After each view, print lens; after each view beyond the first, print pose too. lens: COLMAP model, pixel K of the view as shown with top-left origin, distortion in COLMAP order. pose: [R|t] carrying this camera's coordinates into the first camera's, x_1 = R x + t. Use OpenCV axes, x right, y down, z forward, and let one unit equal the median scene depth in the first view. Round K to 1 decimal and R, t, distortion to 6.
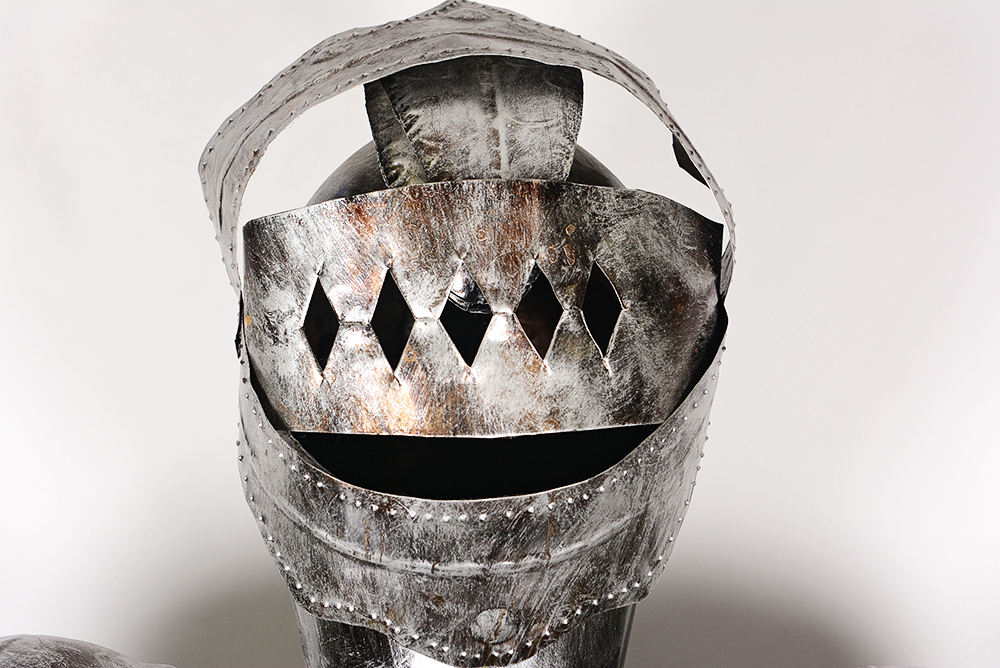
lens RADIAL K [[2780.3, 0, 502.2], [0, 2780.3, 334.8], [0, 0, 1]] dist [0.141240, 0.000000]
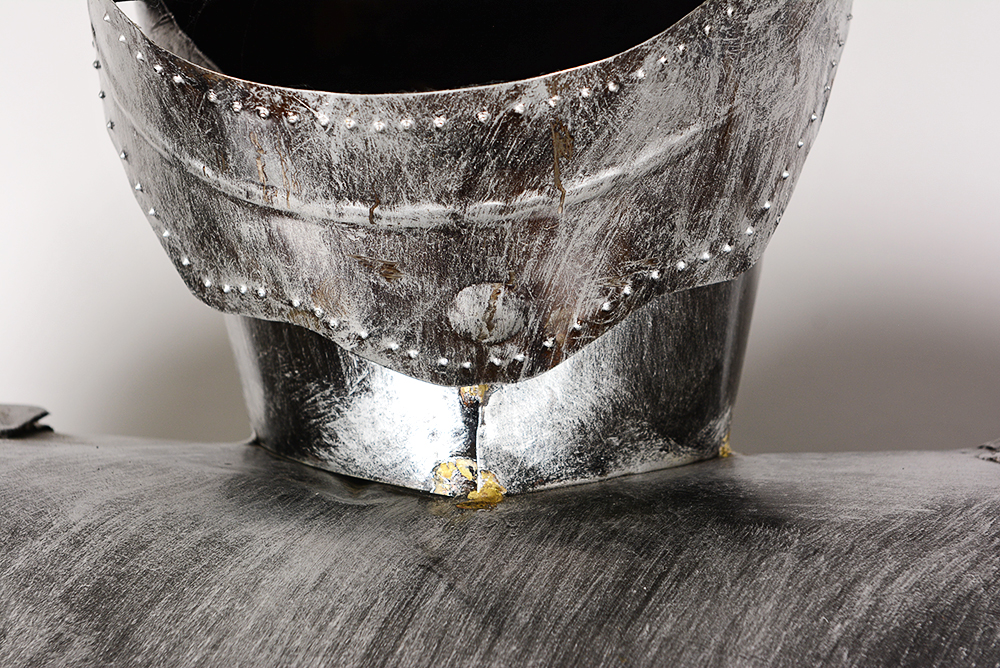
lens RADIAL K [[2911.8, 0, 501.8], [0, 2911.8, 336.0], [0, 0, 1]] dist [0.117939, 0.000000]
pose [[0.986485, -0.024932, -0.161946, 0.105340], [0.028609, 0.999382, 0.020412, 0.096801], [0.161337, -0.024769, 0.986588, 0.364029]]
